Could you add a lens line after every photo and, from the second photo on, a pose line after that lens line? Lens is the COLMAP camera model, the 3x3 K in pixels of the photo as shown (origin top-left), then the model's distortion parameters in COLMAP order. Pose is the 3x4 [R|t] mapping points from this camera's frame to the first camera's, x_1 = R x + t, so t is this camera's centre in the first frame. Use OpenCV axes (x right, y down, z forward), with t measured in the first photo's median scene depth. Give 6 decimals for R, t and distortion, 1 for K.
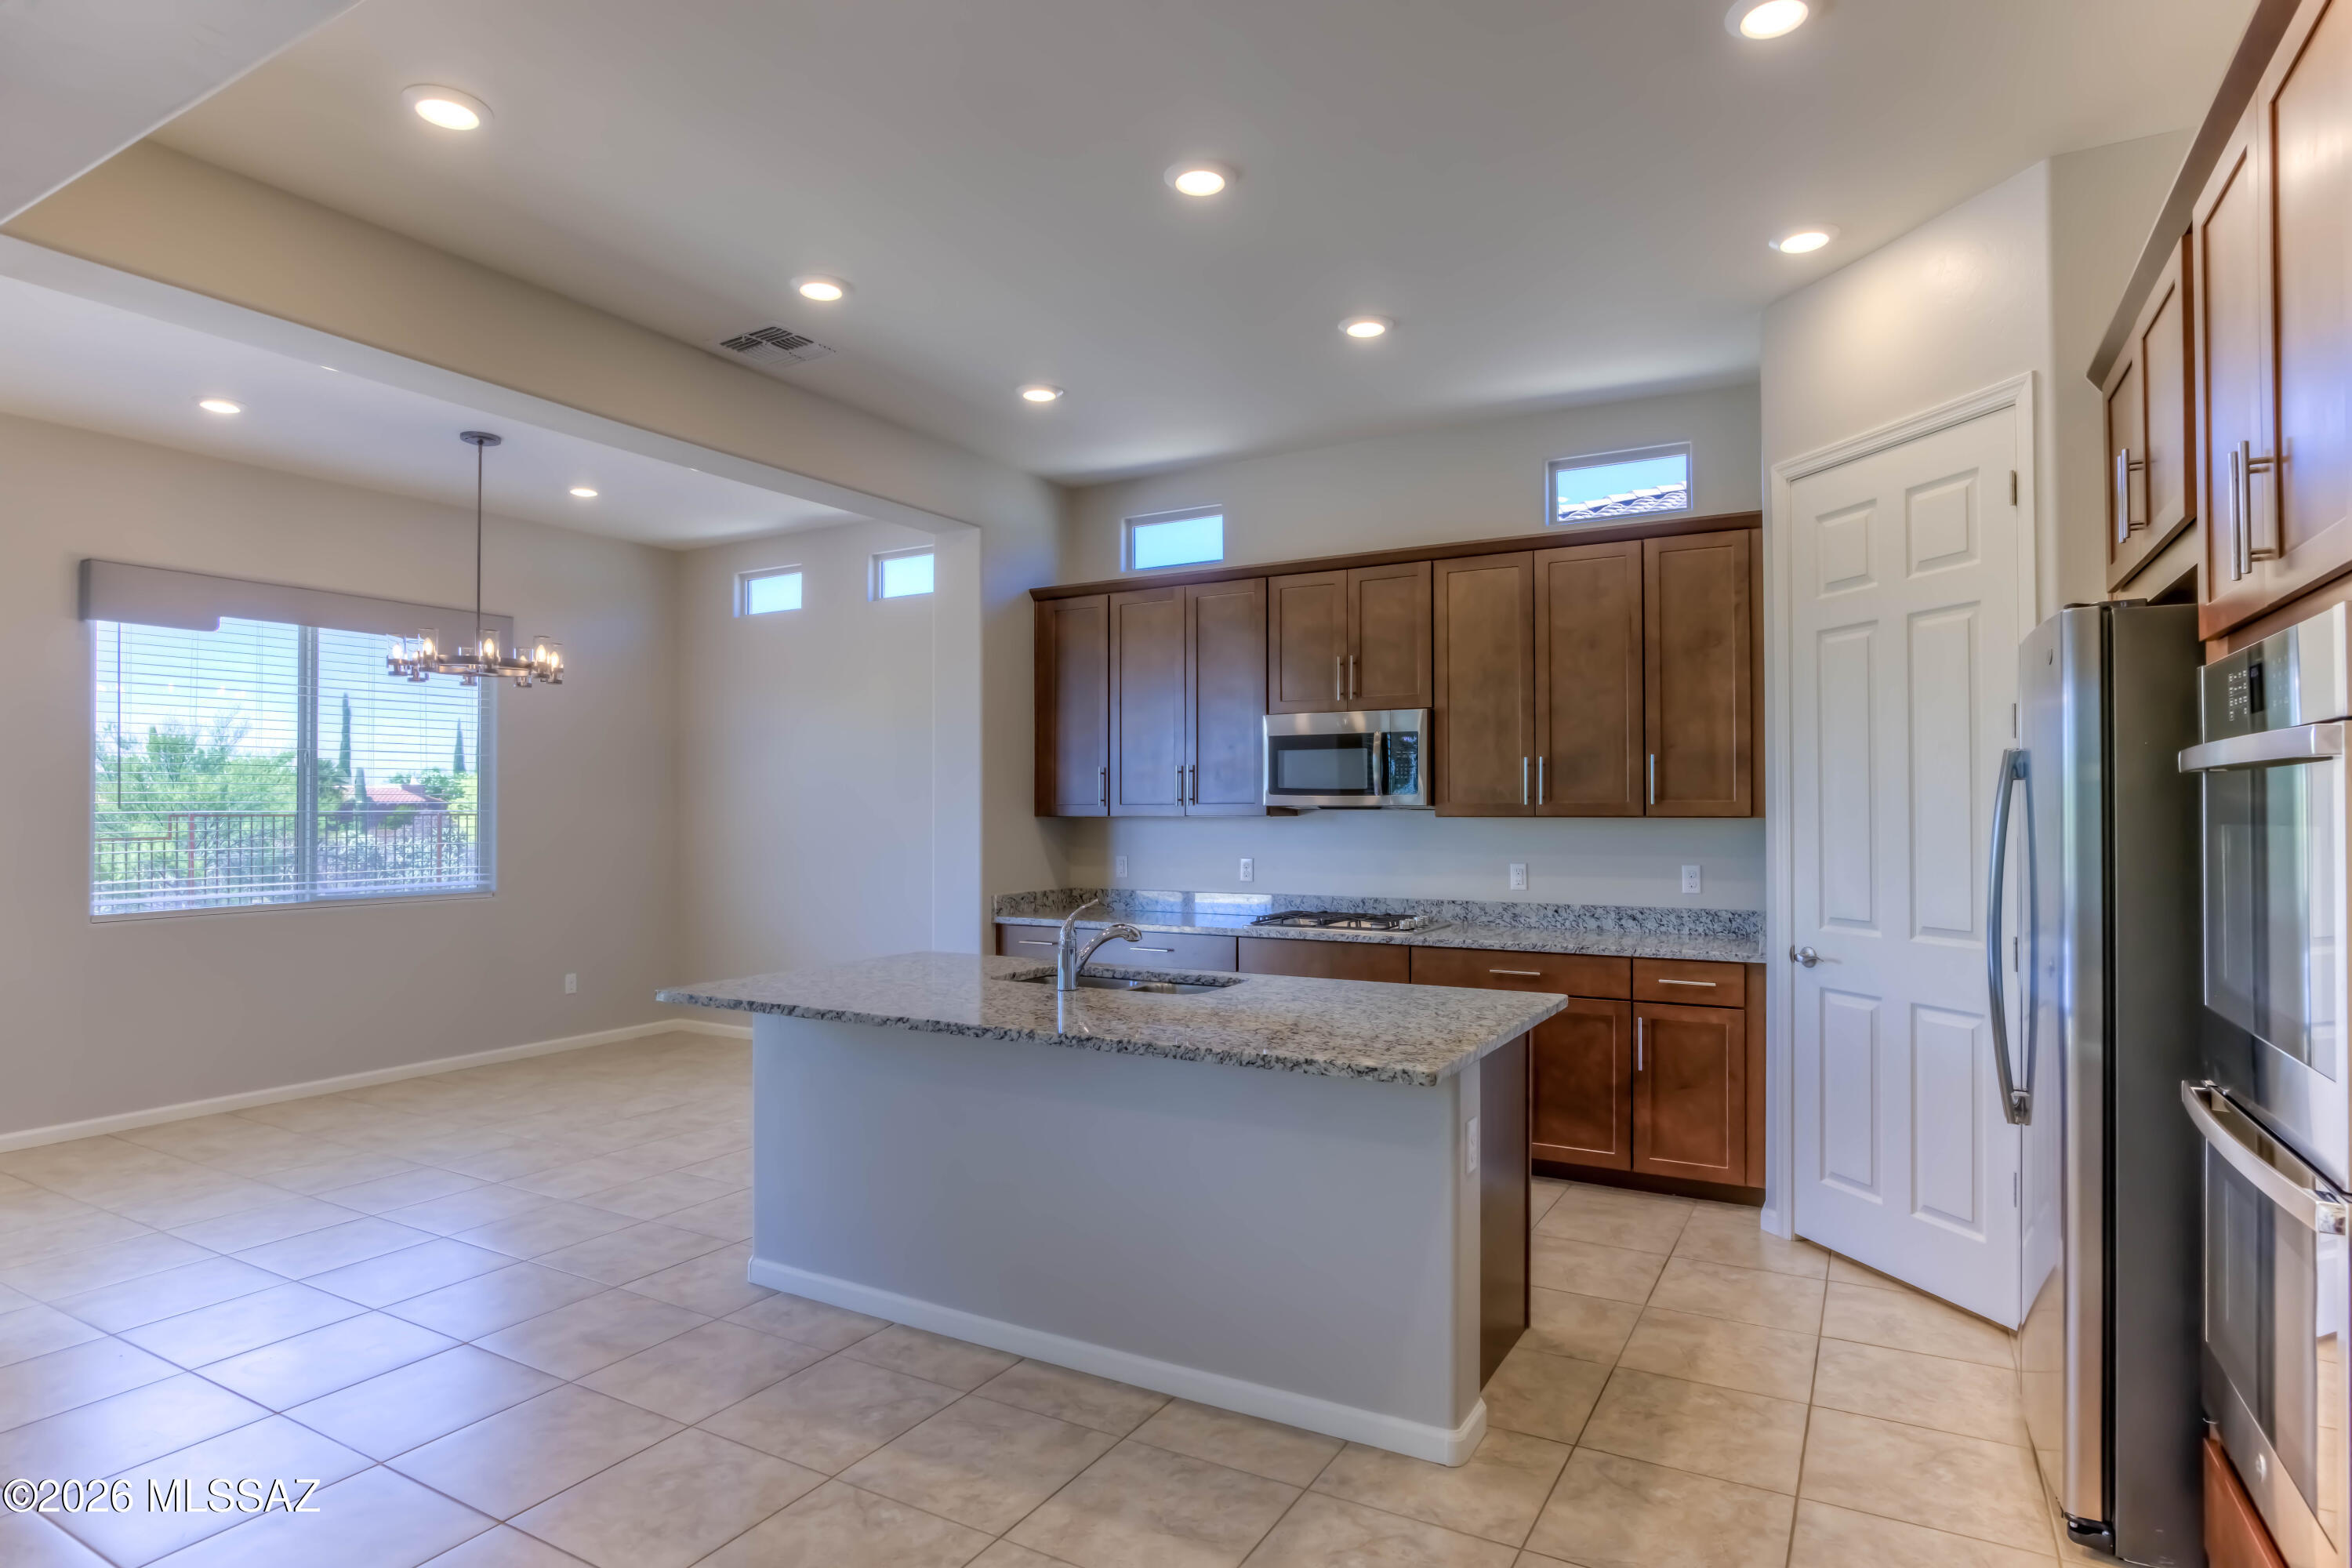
lens RADIAL K [[1251.8, 0, 1182.7], [0, 1251.8, 794.5], [0, 0, 1]] dist [-0.007574, 0.000402]
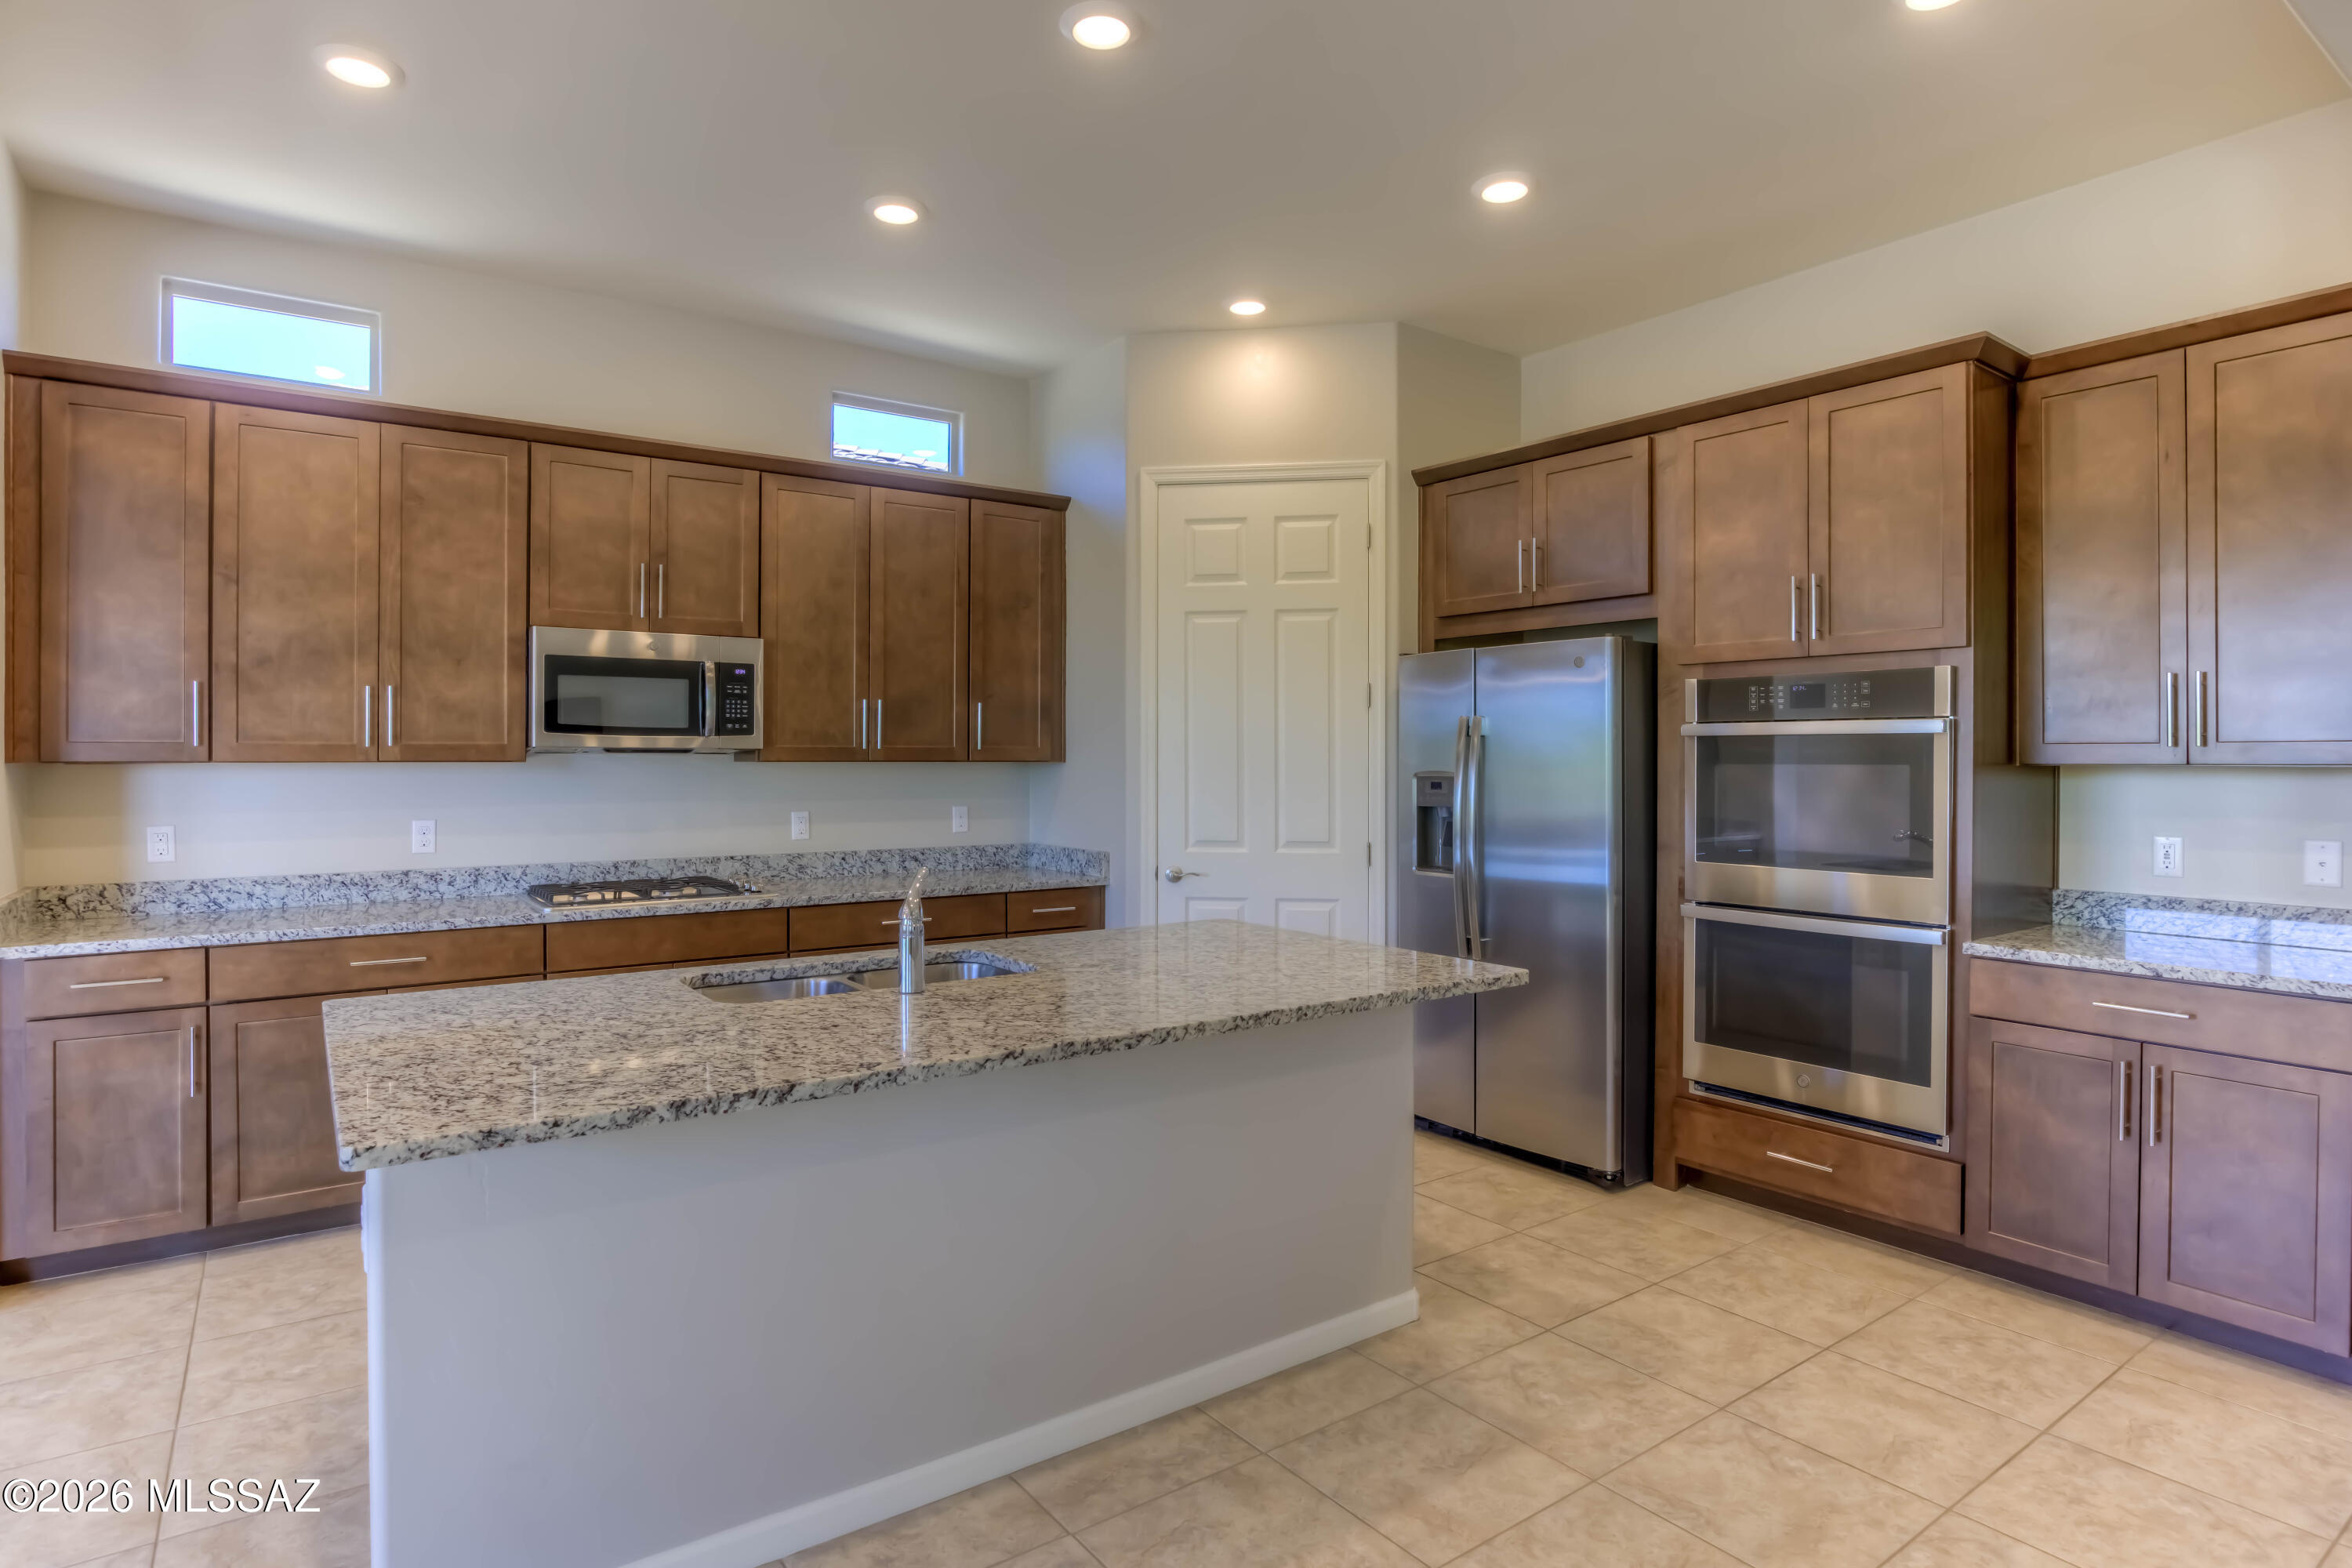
lens RADIAL K [[1265.1, 0, 1102.0], [0, 1265.1, 757.9], [0, 0, 1]] dist [-0.018584, 0.000823]
pose [[0.428259, 0.001912, 0.903654, -0.547901], [-0.013052, 0.999907, 0.004070, 0.009045], [-0.903562, -0.013537, 0.428244, 0.436117]]
